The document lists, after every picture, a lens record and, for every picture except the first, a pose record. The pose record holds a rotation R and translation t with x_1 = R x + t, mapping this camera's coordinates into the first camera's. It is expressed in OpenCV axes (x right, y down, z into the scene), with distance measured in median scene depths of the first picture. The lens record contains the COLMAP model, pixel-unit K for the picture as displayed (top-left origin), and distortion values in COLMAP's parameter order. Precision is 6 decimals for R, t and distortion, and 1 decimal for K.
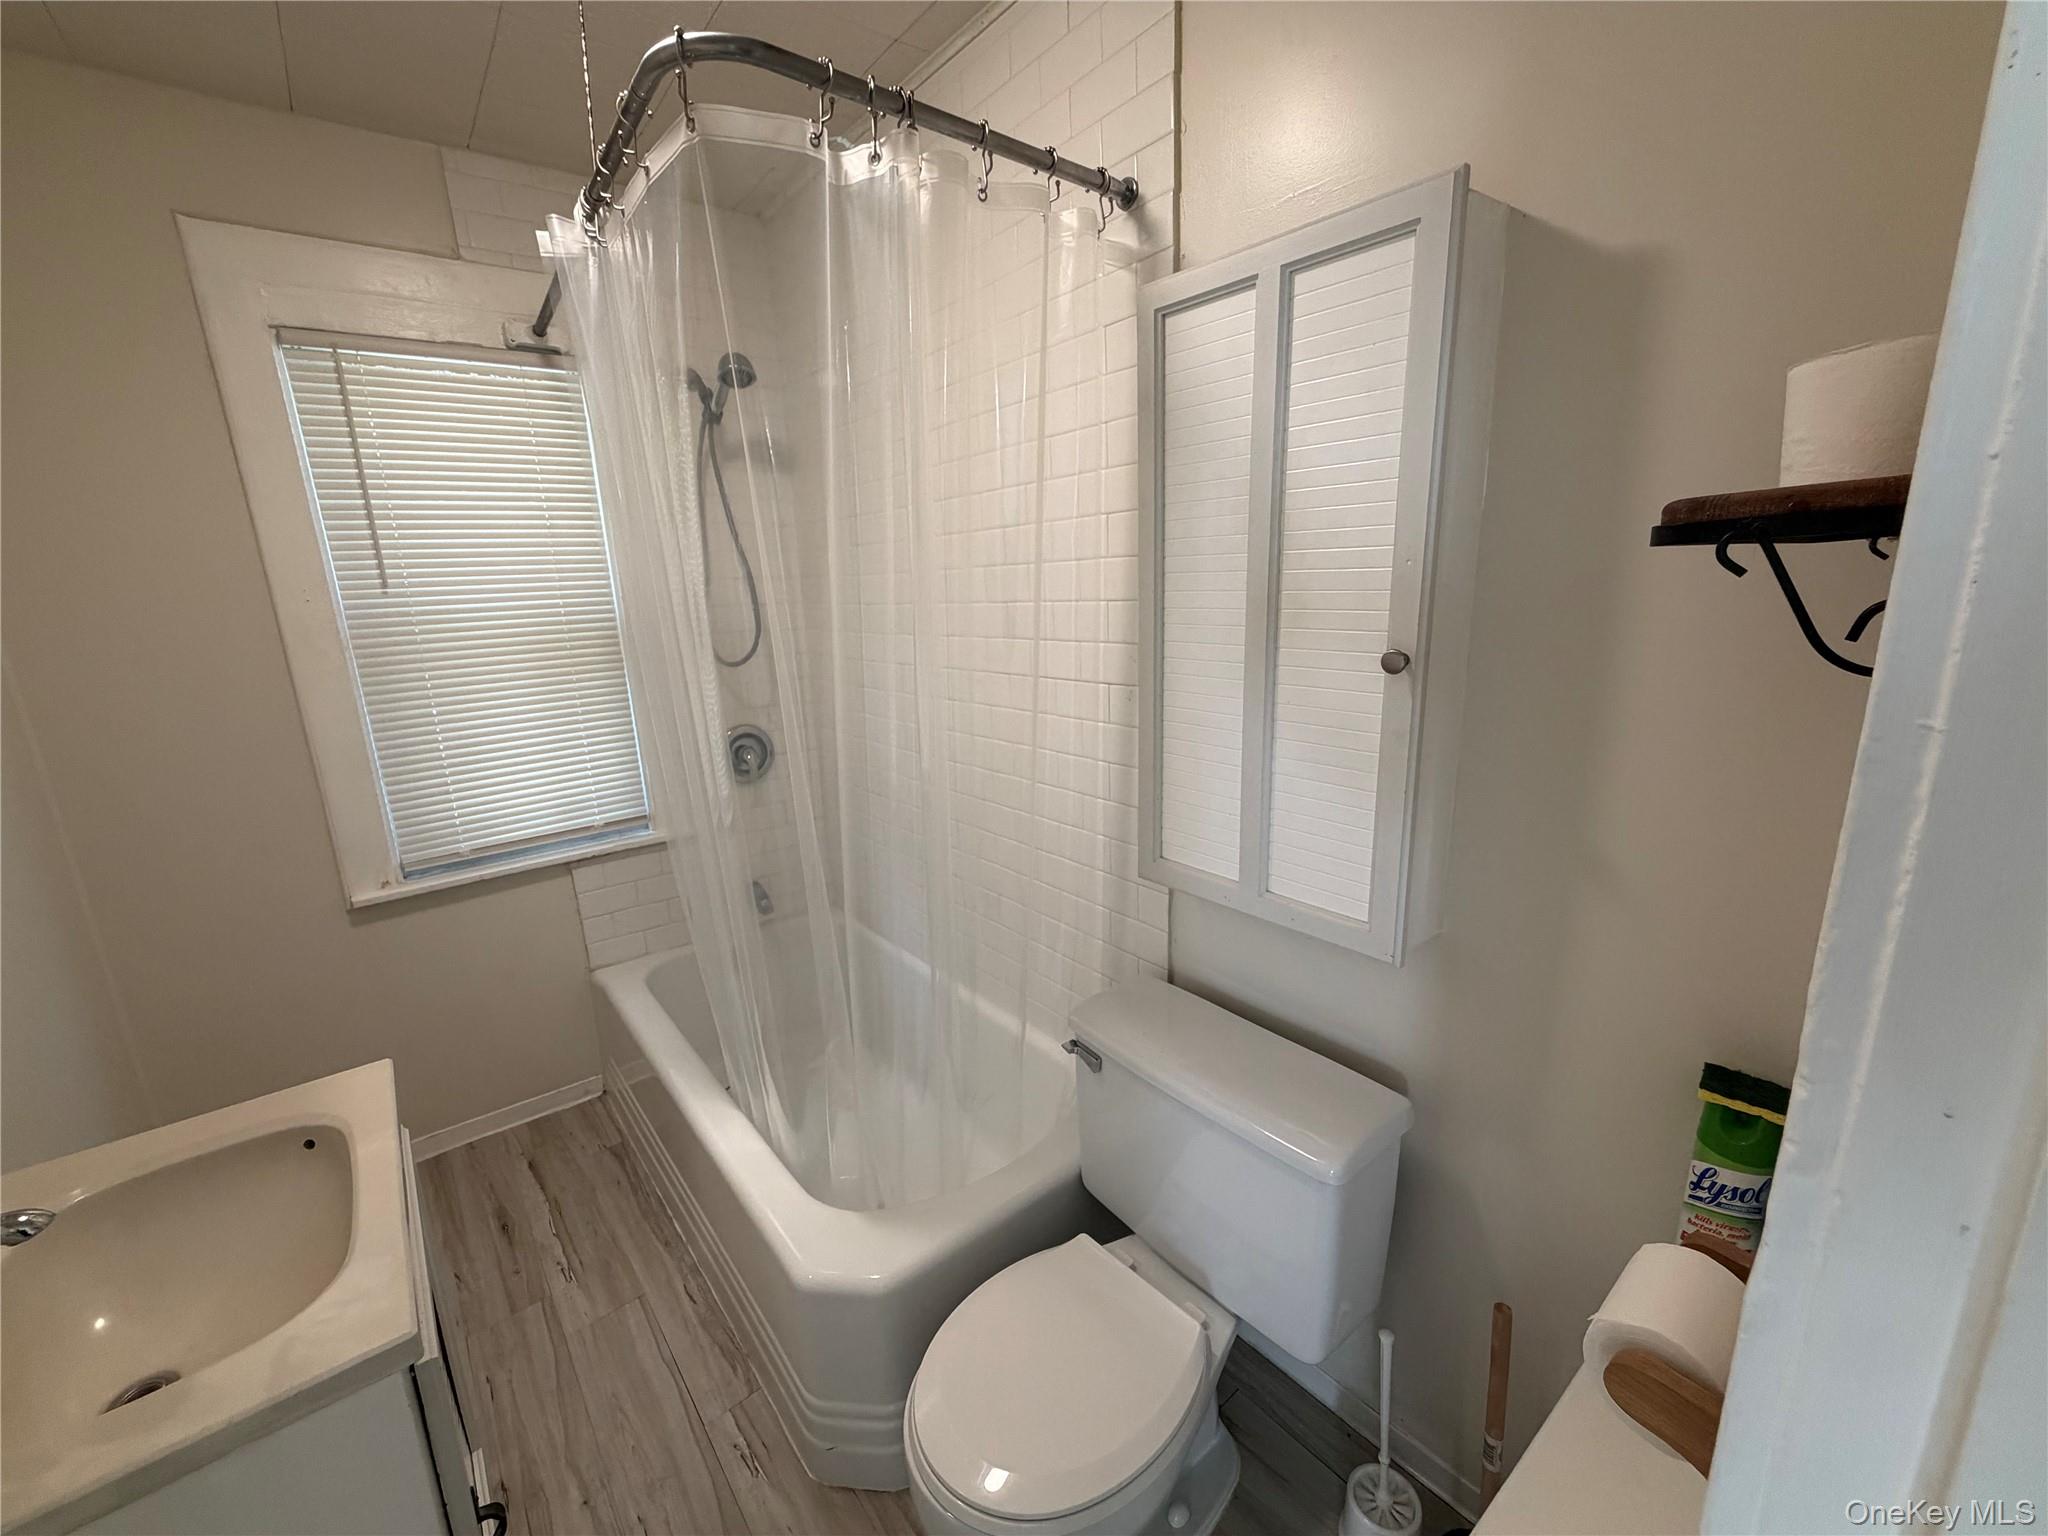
lens RADIAL K [[815.8, 0, 1021.1], [0, 815.8, 767.4], [0, 0, 1]] dist [-0.000144, -0.000604]
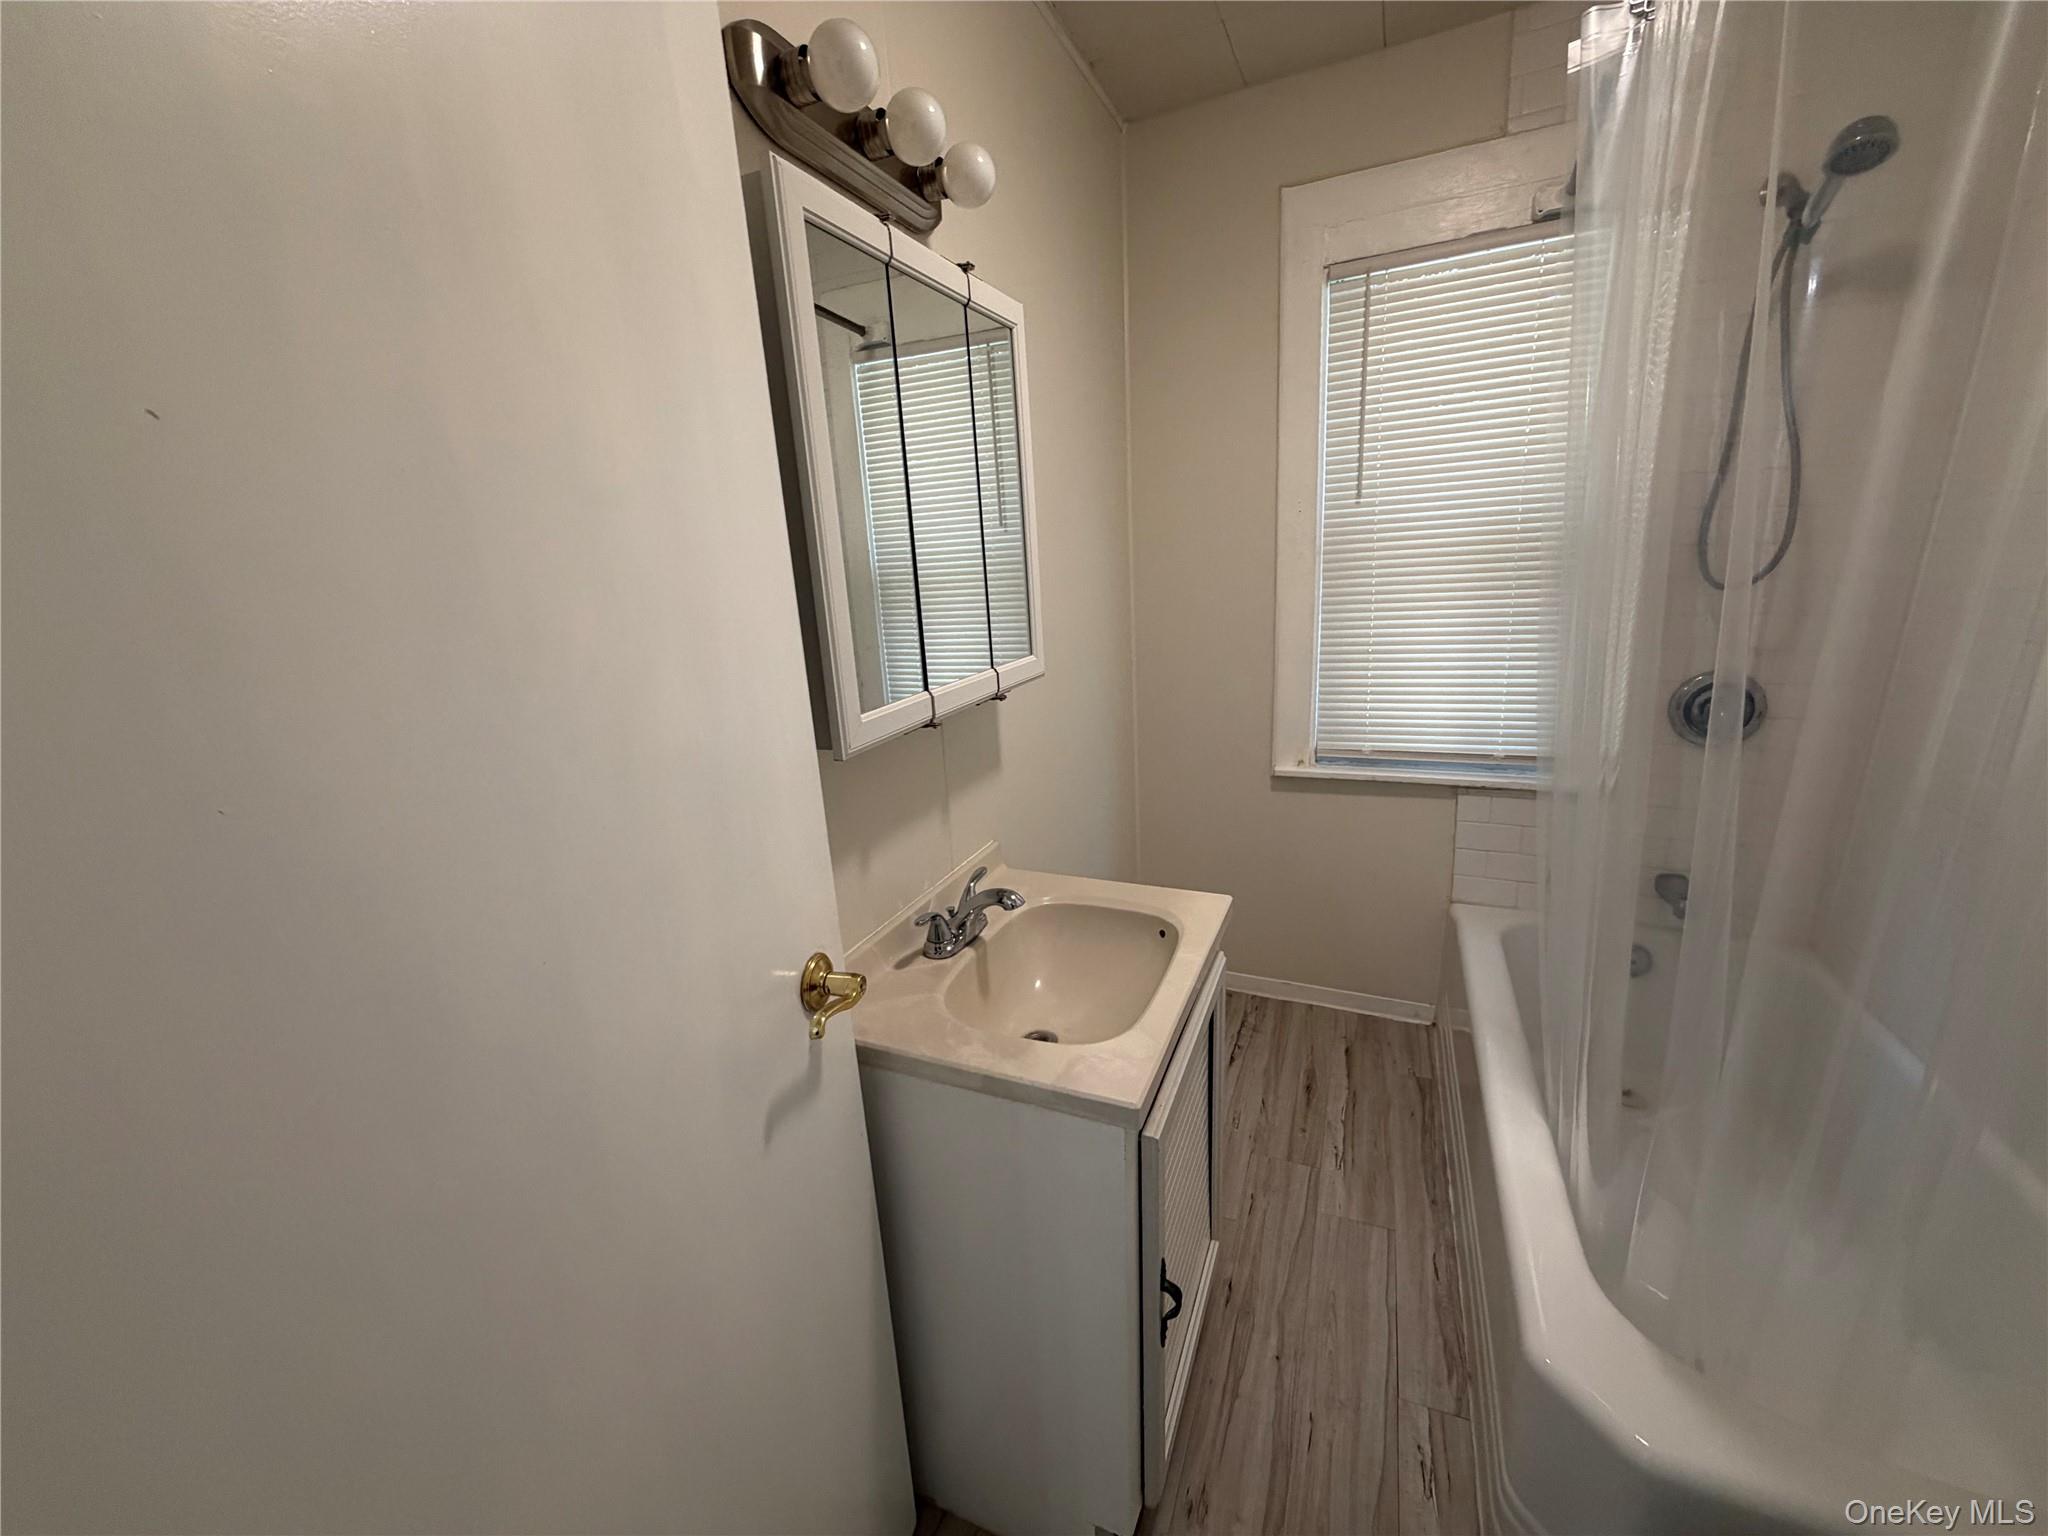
lens RADIAL K [[815.8, 0, 1021.1], [0, 815.8, 767.4], [0, 0, 1]] dist [-0.000144, -0.000604]
pose [[0.460151, 0.234987, -0.856179, 0.031984], [-0.166515, 0.970068, 0.176752, 0.012136], [0.872086, 0.061234, 0.485506, 0.097444]]
